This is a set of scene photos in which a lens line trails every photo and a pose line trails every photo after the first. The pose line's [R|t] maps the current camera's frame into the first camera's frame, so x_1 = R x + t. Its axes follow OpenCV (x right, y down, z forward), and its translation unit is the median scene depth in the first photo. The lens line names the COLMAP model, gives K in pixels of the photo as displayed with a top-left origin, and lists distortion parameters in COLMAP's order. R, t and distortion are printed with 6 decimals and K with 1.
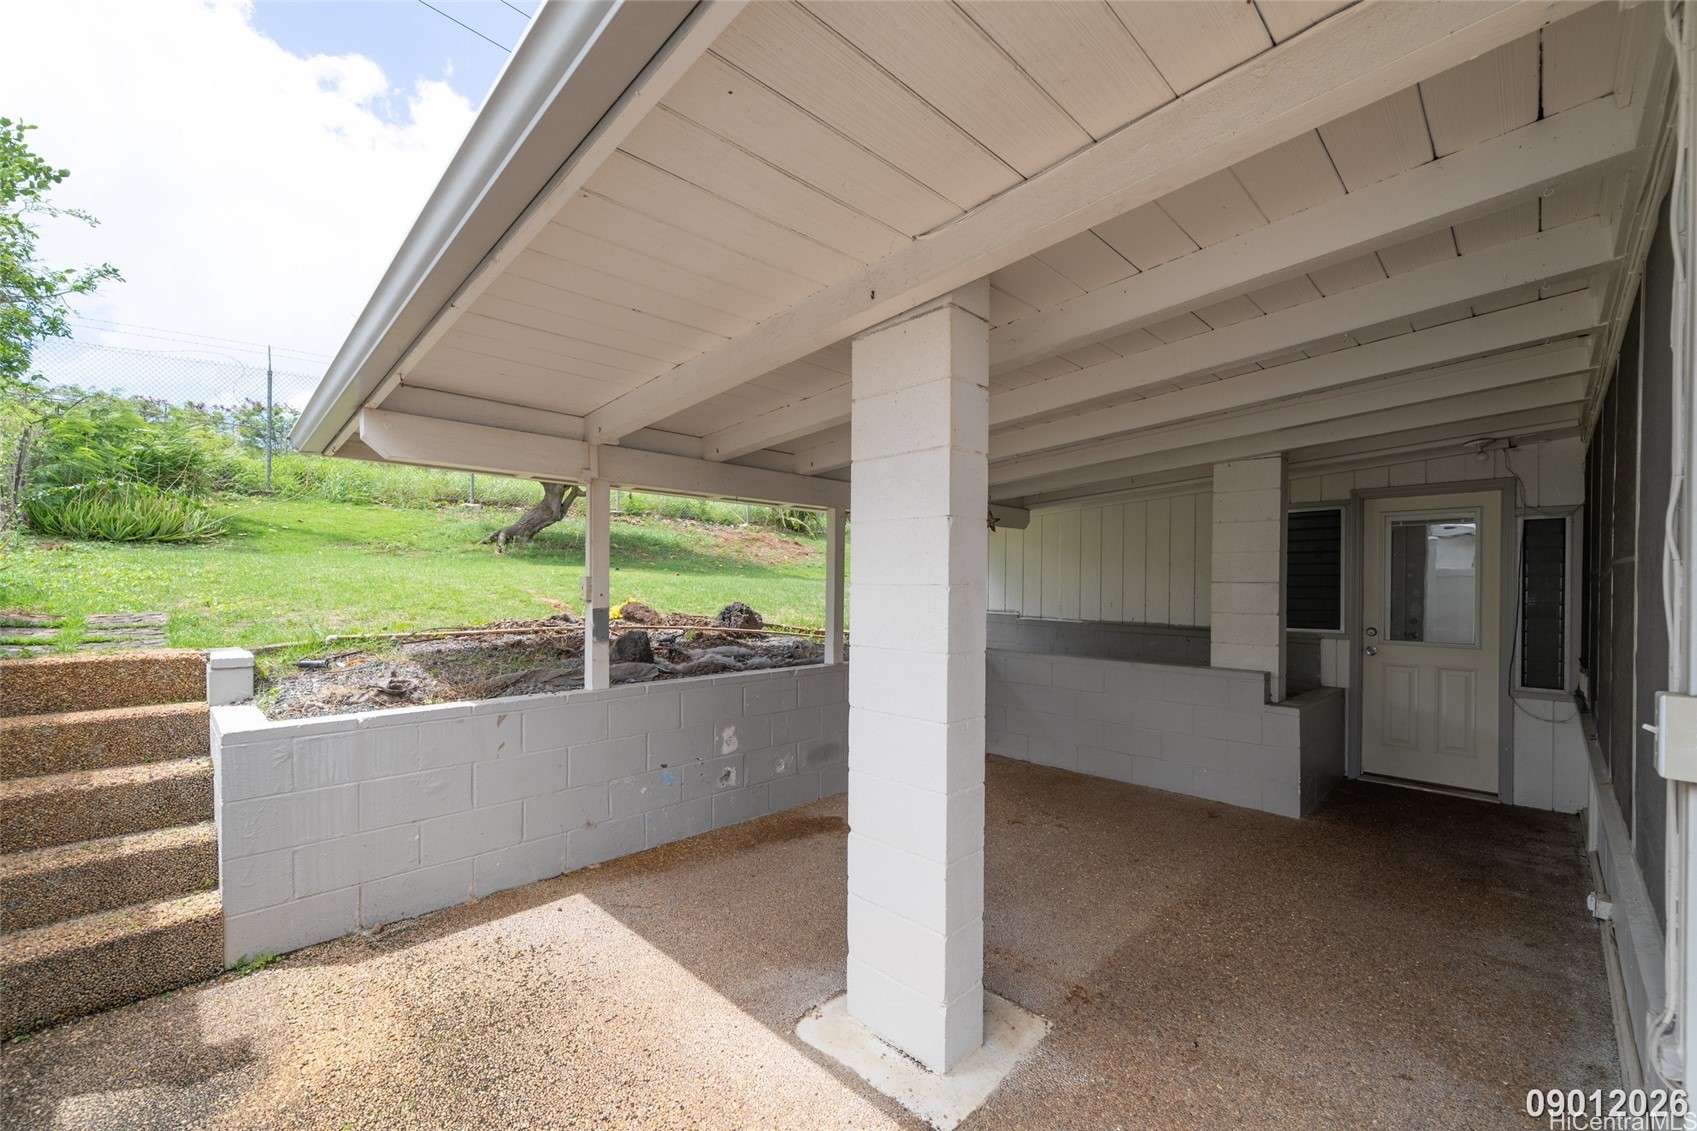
lens RADIAL K [[691.2, 0, 861.2], [0, 691.2, 582.3], [0, 0, 1]] dist [-0.010254, -0.000337]
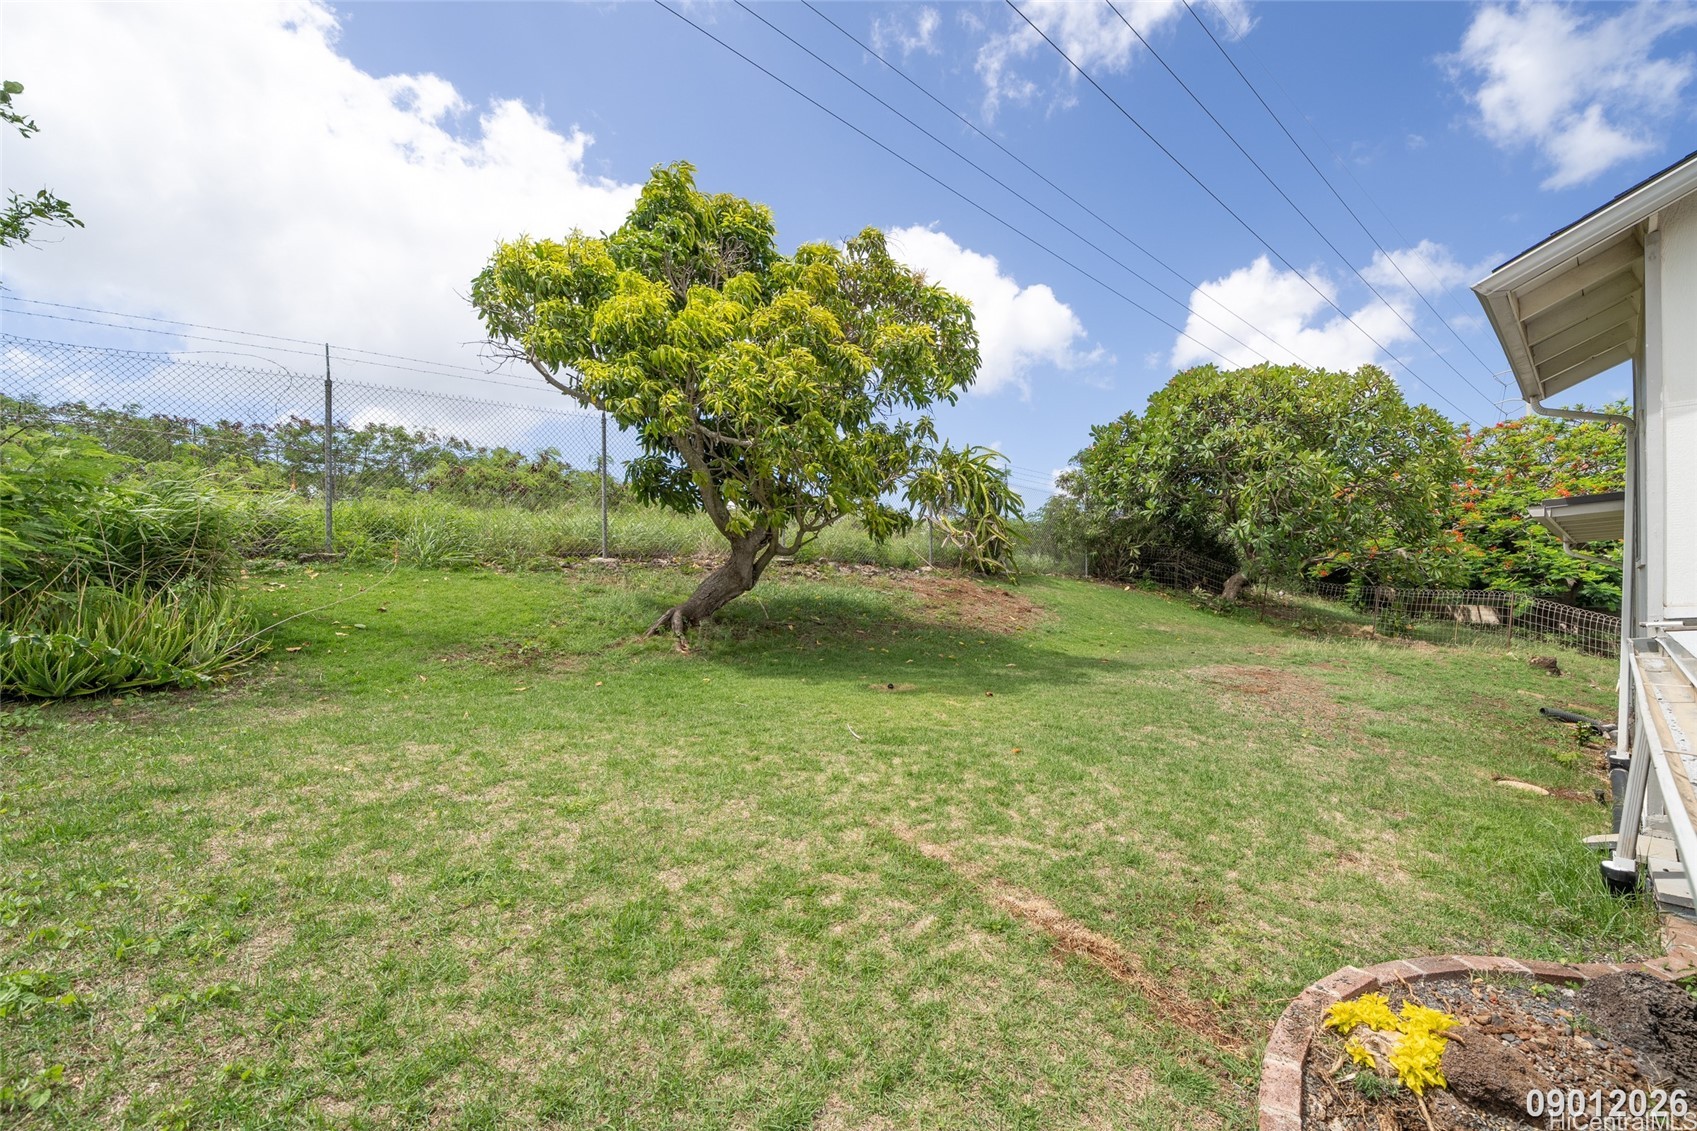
lens RADIAL K [[644.9, 0, 851.7], [0, 644.9, 573.2], [0, 0, 1]] dist [-0.001276, 0.000100]
pose [[0.999748, -0.014925, -0.016746, -0.345899], [0.014939, 0.999888, 0.000705, -0.111834], [0.016733, -0.000955, 0.999860, 0.380253]]
